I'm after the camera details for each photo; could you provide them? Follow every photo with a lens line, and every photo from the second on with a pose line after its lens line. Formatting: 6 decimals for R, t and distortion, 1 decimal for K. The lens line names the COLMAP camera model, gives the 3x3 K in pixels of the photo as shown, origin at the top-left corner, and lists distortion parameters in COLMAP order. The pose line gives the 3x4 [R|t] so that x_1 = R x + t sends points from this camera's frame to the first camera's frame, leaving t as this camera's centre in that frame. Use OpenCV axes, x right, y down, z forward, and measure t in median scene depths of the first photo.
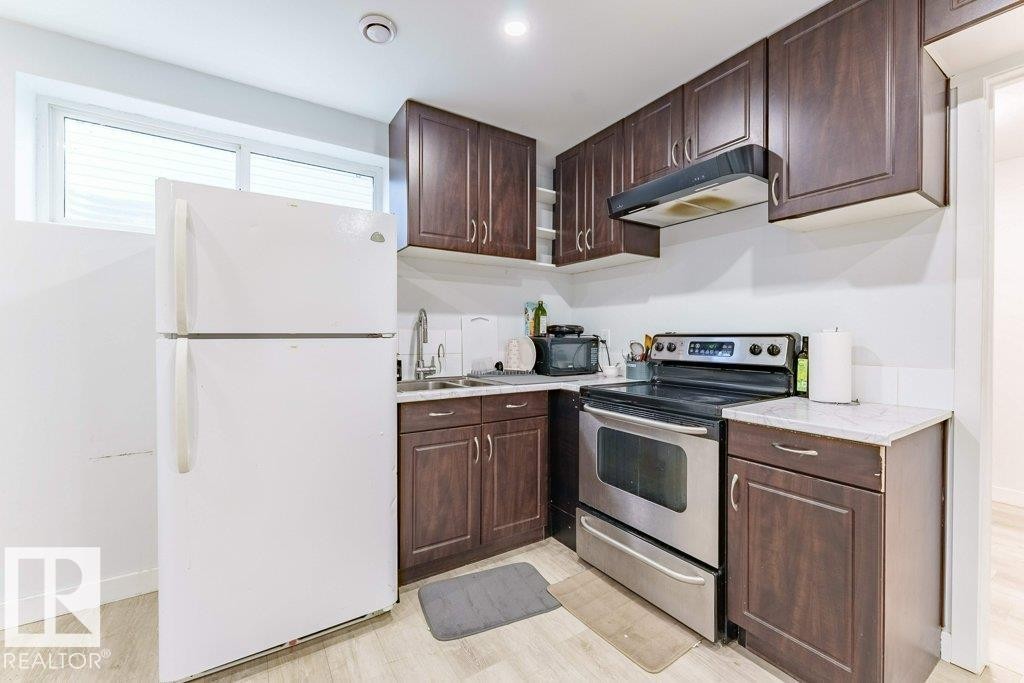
lens RADIAL K [[413.6, 0, 509.7], [0, 413.6, 340.1], [0, 0, 1]] dist [-0.001601, -0.000244]
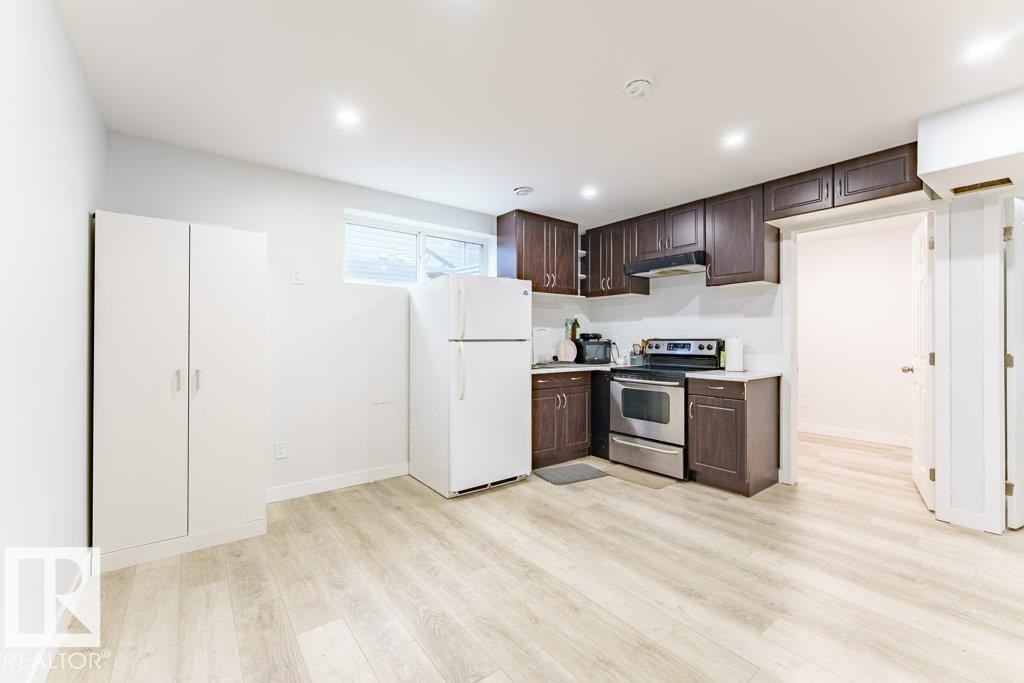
lens RADIAL K [[413.6, 0, 512.9], [0, 413.6, 340.1], [0, 0, 1]] dist [-0.001601, -0.000244]
pose [[0.995989, -0.000840, 0.089474, -0.434869], [0.001647, 0.999959, -0.008947, 0.005437], [-0.089462, 0.009058, 0.995949, -0.807135]]
